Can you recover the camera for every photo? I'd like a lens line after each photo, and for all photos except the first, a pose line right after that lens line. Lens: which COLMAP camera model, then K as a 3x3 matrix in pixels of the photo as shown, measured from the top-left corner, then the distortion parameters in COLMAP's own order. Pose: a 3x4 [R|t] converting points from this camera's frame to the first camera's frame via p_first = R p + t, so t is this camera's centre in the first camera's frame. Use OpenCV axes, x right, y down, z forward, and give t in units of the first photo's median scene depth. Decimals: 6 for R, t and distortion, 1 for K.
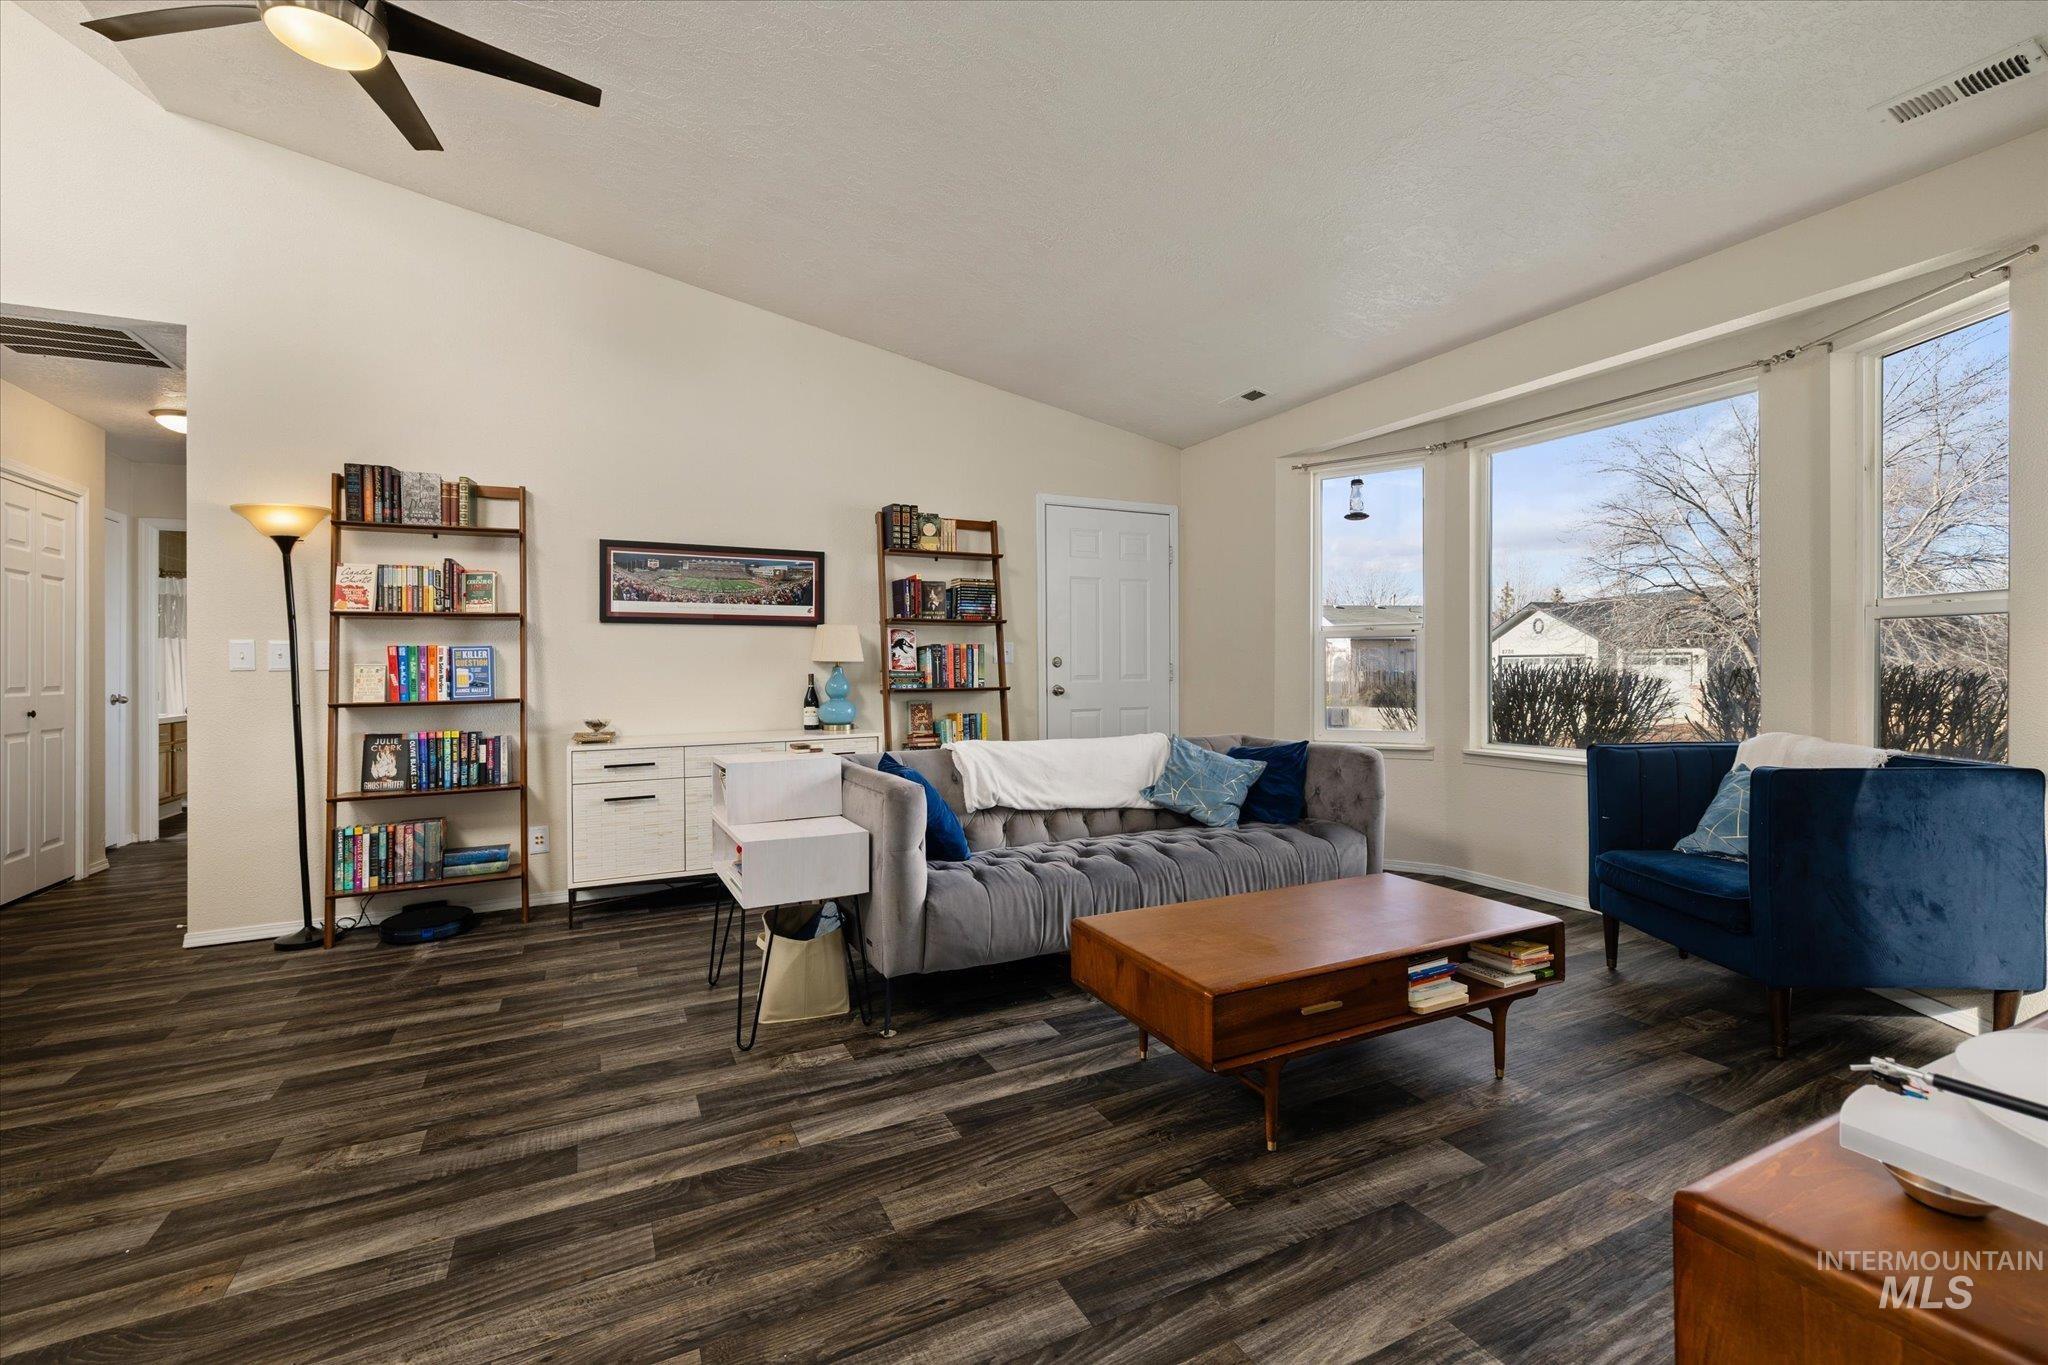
lens RADIAL K [[856.5, 0, 1020.6], [0, 856.5, 679.7], [0, 0, 1]] dist [-0.000161, -0.000747]
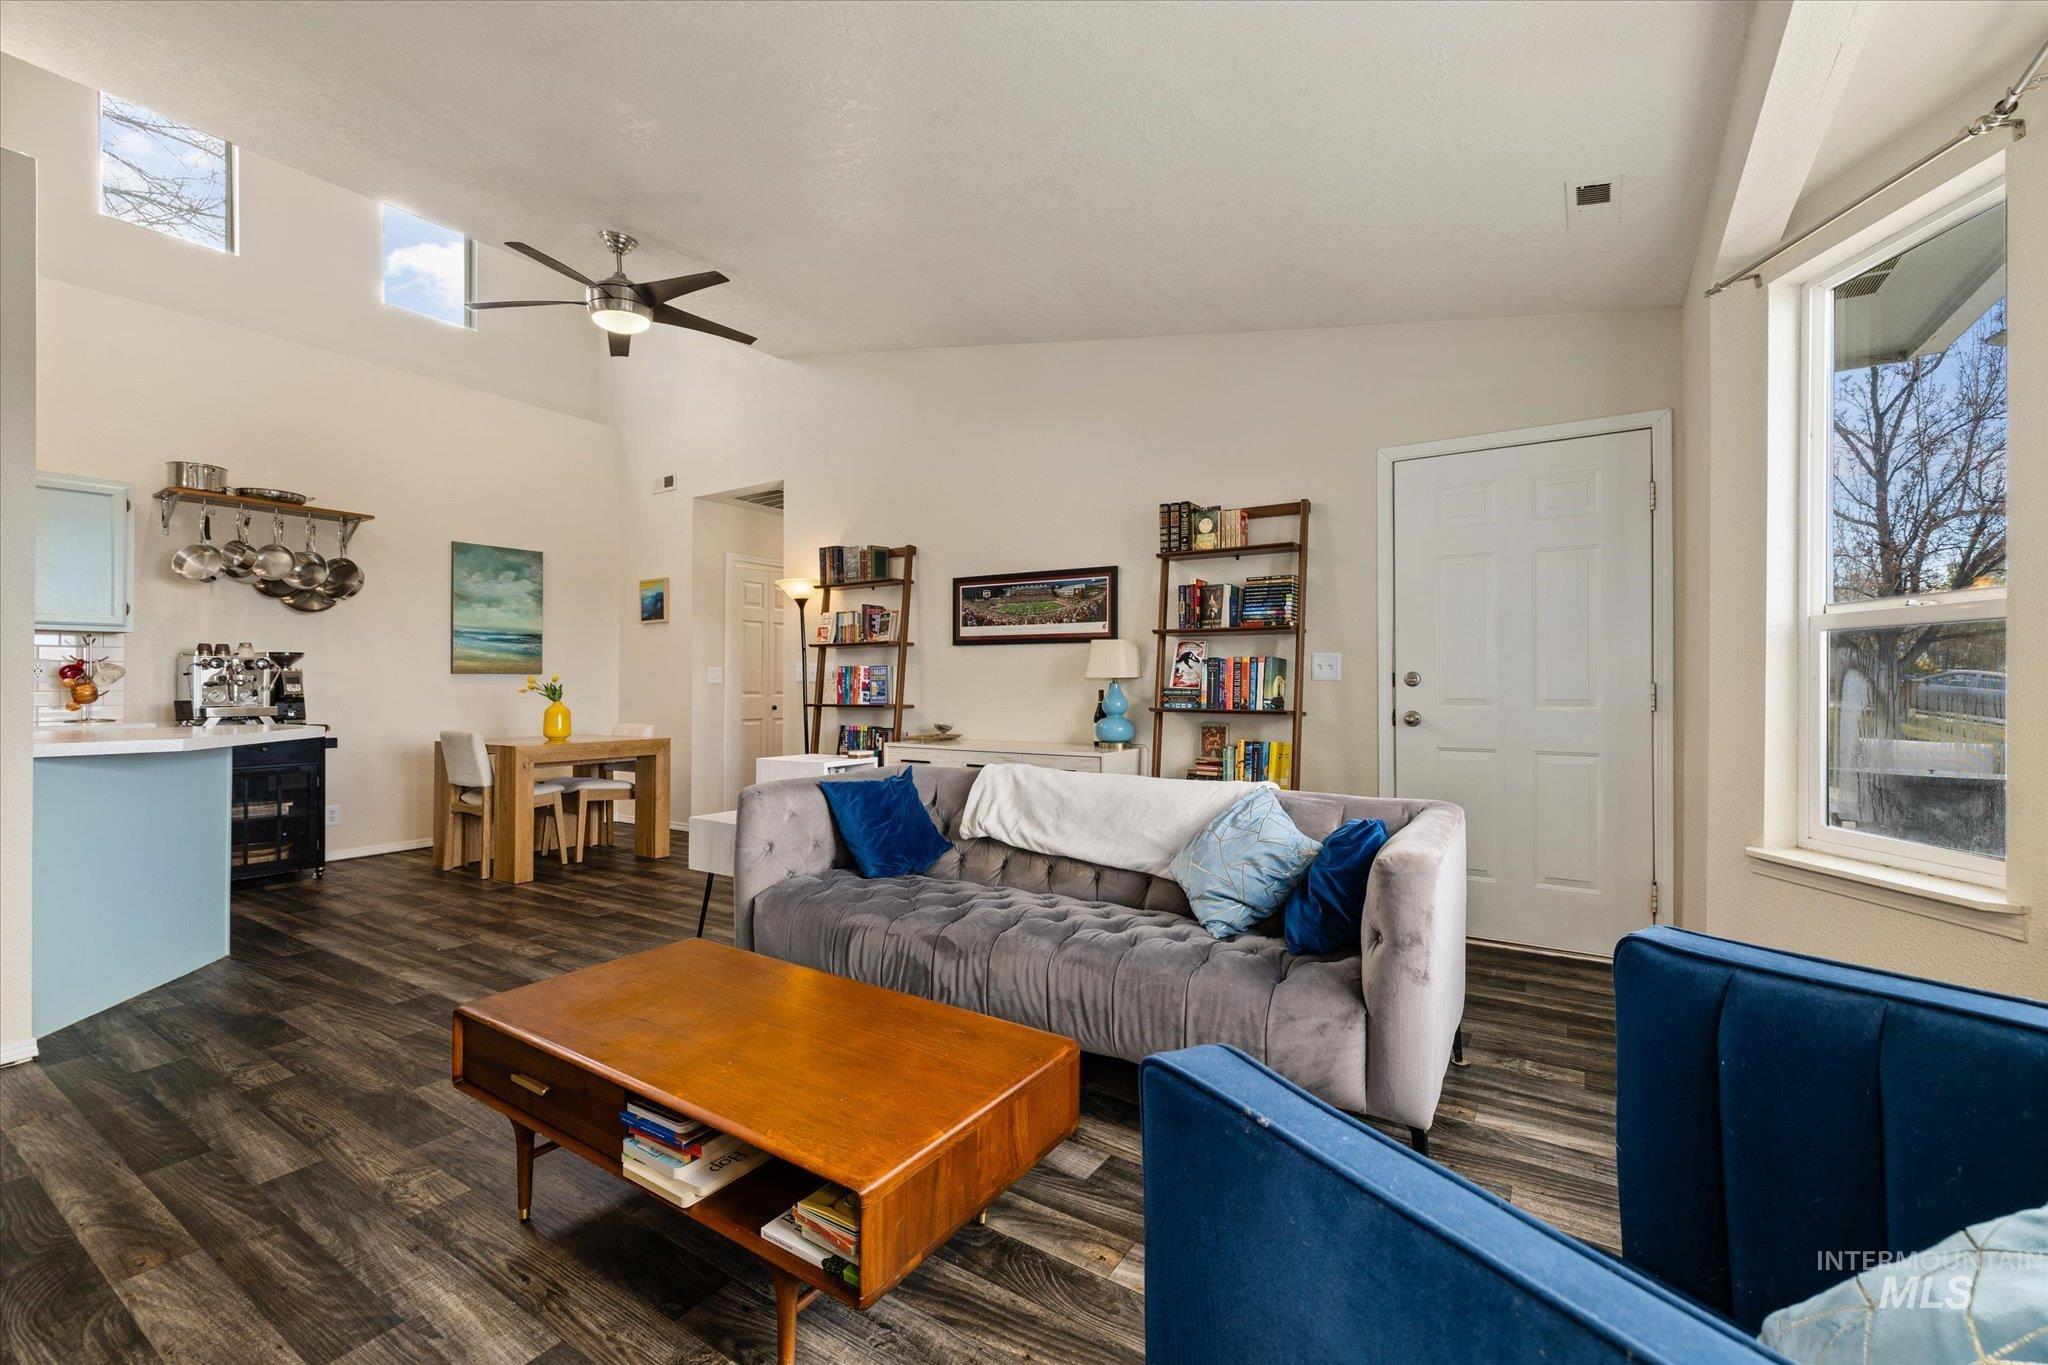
lens RADIAL K [[856.5, 0, 1020.6], [0, 856.5, 679.7], [0, 0, 1]] dist [-0.000161, -0.000747]
pose [[0.511108, 0.004606, -0.859504, 0.570516], [-0.019991, 0.999779, -0.006530, -0.010351], [0.859284, 0.020520, 0.511087, 0.417425]]
